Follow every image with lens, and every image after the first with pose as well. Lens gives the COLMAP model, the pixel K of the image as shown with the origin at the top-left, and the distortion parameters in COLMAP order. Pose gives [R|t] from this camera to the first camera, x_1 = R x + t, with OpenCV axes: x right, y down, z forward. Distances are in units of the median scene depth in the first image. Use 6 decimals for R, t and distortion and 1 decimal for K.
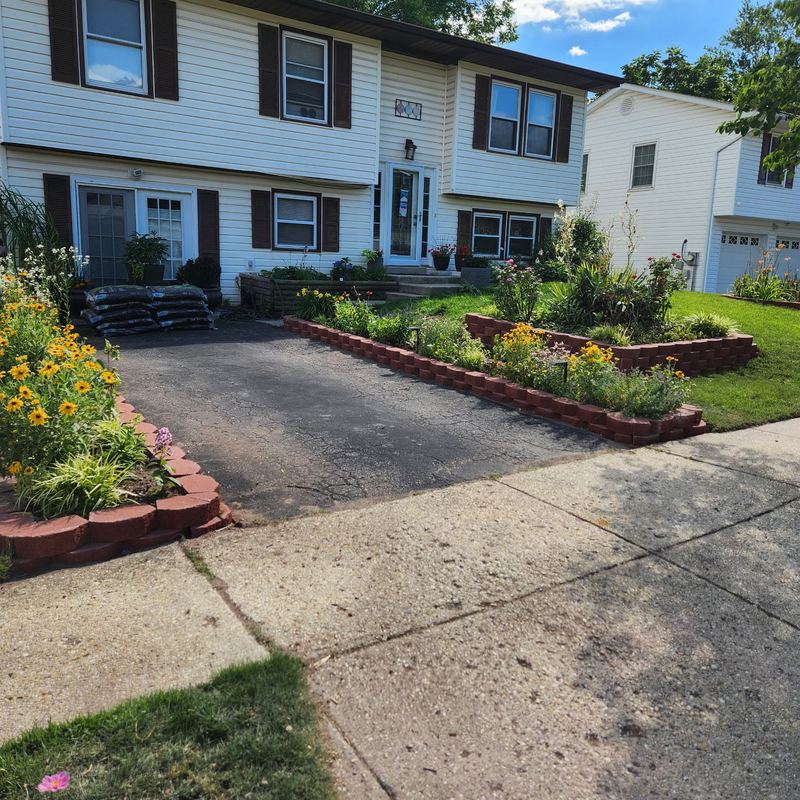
lens RADIAL K [[704.7, 0, 399.7], [0, 704.7, 400.1], [0, 0, 1]] dist [0.056670, -0.038871]
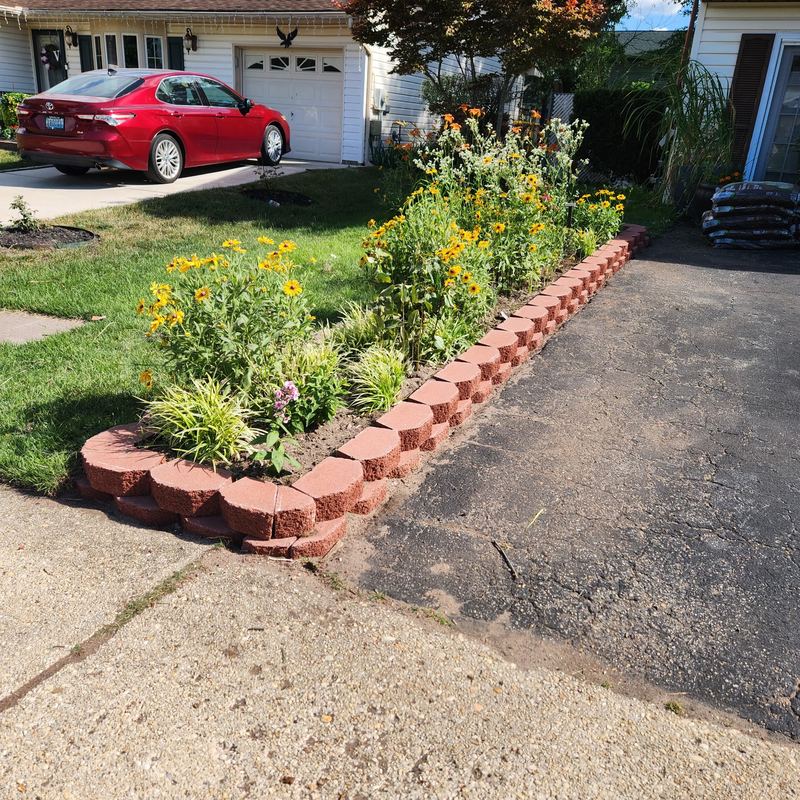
lens RADIAL K [[704.7, 0, 399.0], [0, 704.7, 401.1], [0, 0, 1]] dist [0.056670, -0.038871]
pose [[0.489523, 0.309214, -0.815325, 0.095511], [-0.197266, 0.950045, 0.241868, -0.044290], [0.849384, 0.042436, 0.526066, 0.263617]]
